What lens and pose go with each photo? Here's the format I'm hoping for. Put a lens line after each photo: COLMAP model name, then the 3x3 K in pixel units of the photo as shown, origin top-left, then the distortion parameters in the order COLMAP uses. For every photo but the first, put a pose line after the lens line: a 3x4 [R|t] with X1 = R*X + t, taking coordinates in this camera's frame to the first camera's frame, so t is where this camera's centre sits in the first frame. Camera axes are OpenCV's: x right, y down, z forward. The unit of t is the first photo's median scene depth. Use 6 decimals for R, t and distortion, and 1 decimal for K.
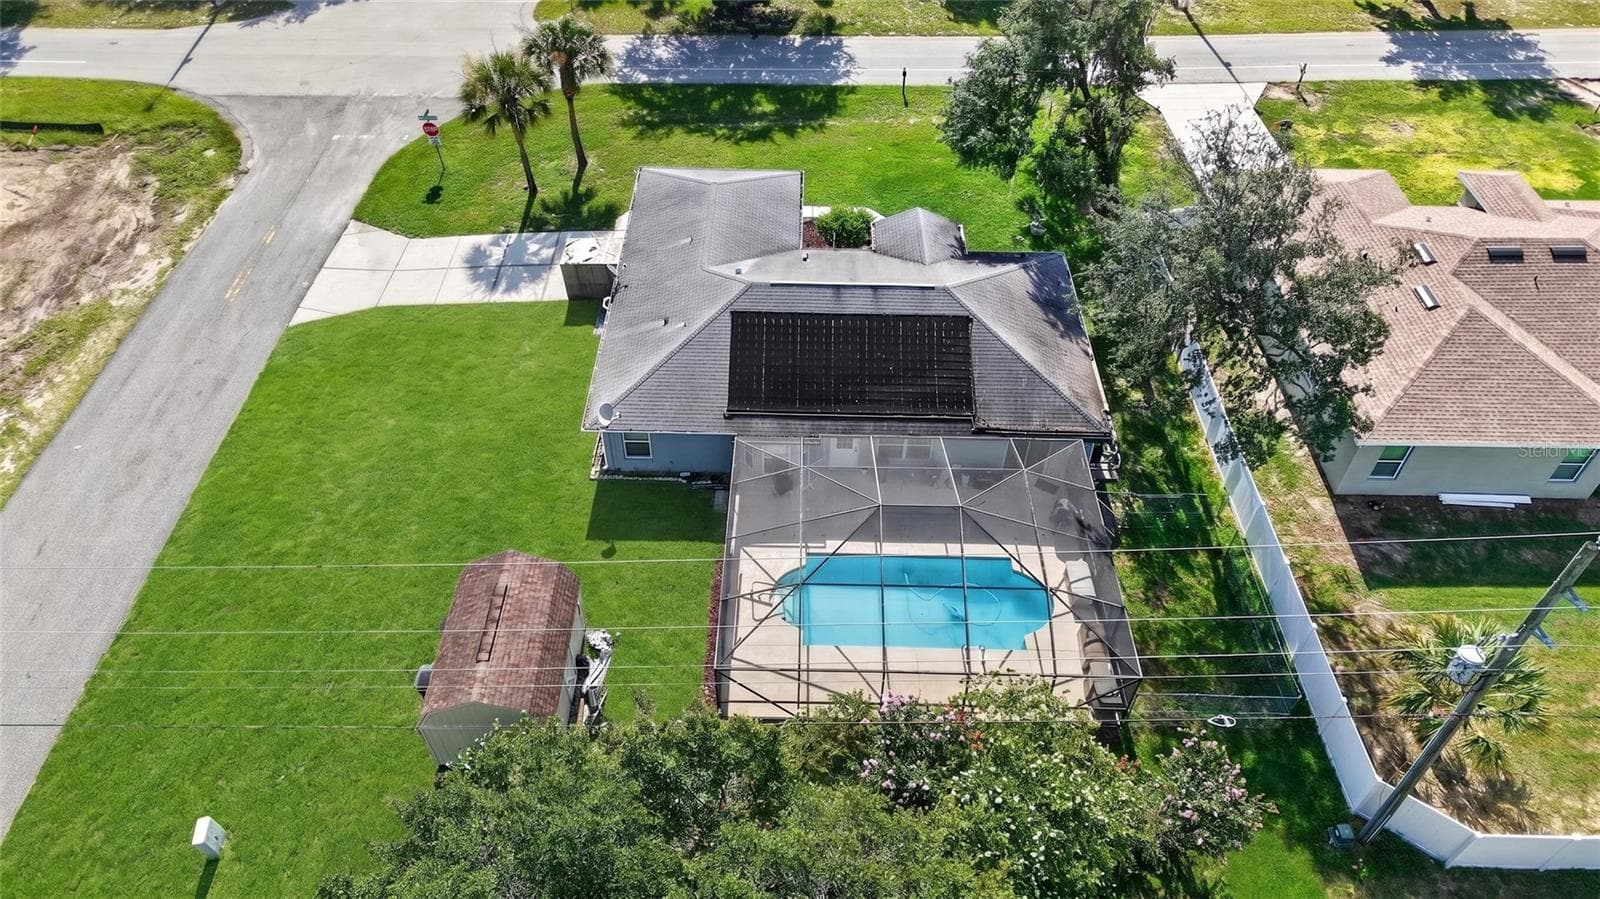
lens RADIAL K [[1081.8, 0, 796.9], [0, 1081.8, 446.1], [0, 0, 1]] dist [0.043537, -0.024257]
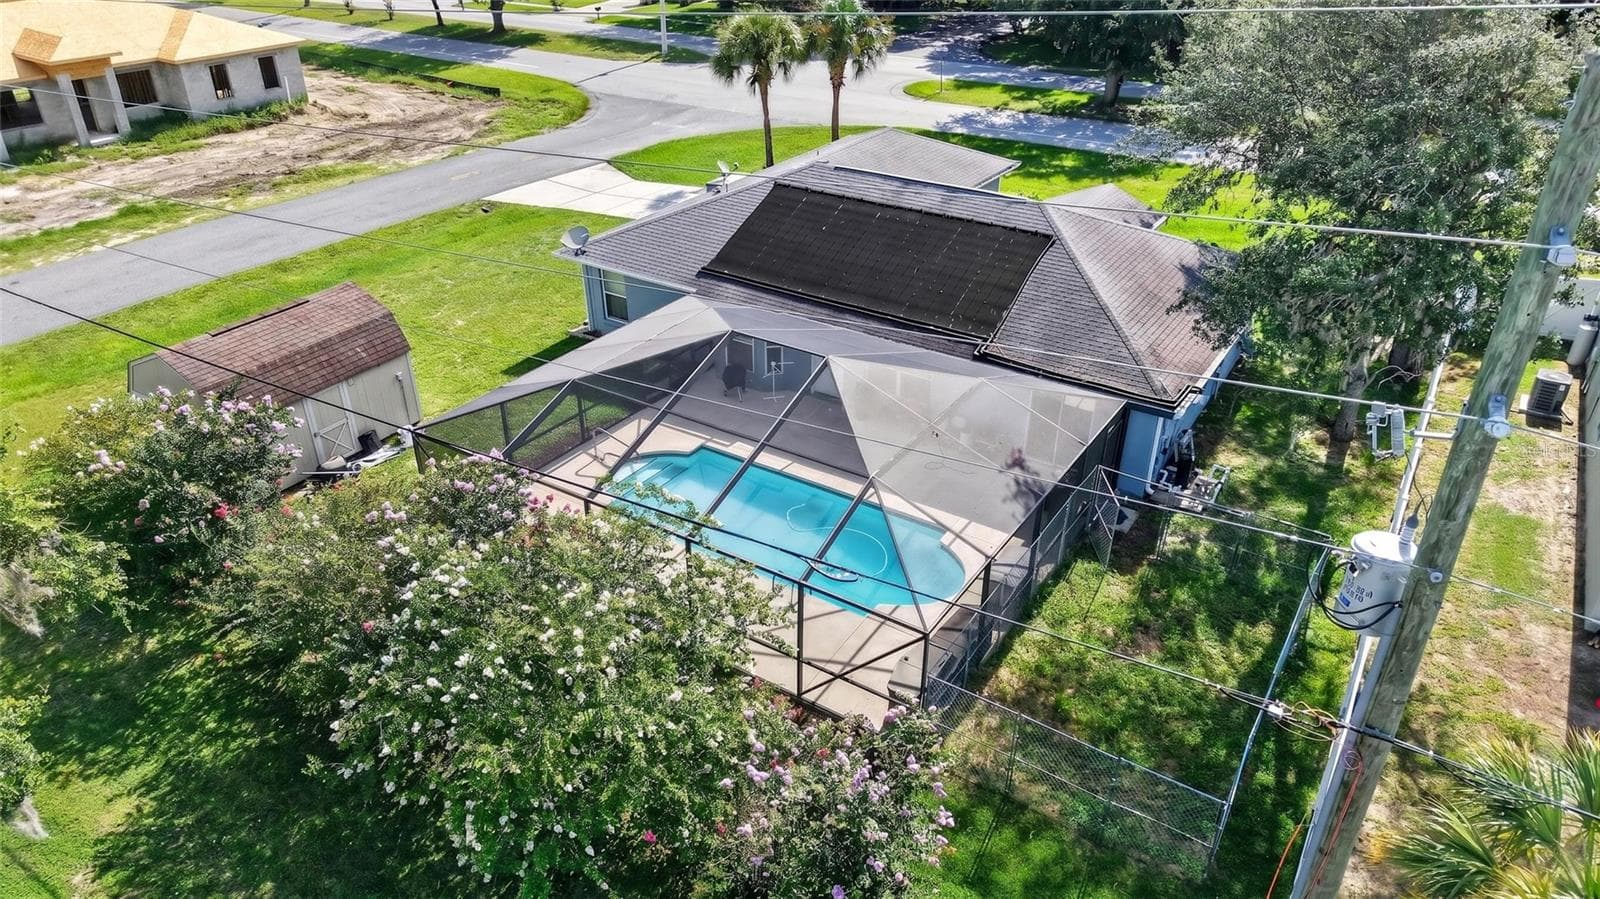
lens RADIAL K [[1081.8, 0, 798.3], [0, 1081.8, 457.2], [0, 0, 1]] dist [0.043537, -0.024257]
pose [[0.847369, 0.263739, -0.460878, 0.293432], [-0.373403, 0.913050, -0.164043, 0.146686], [0.377540, 0.311098, 0.872171, 0.273850]]
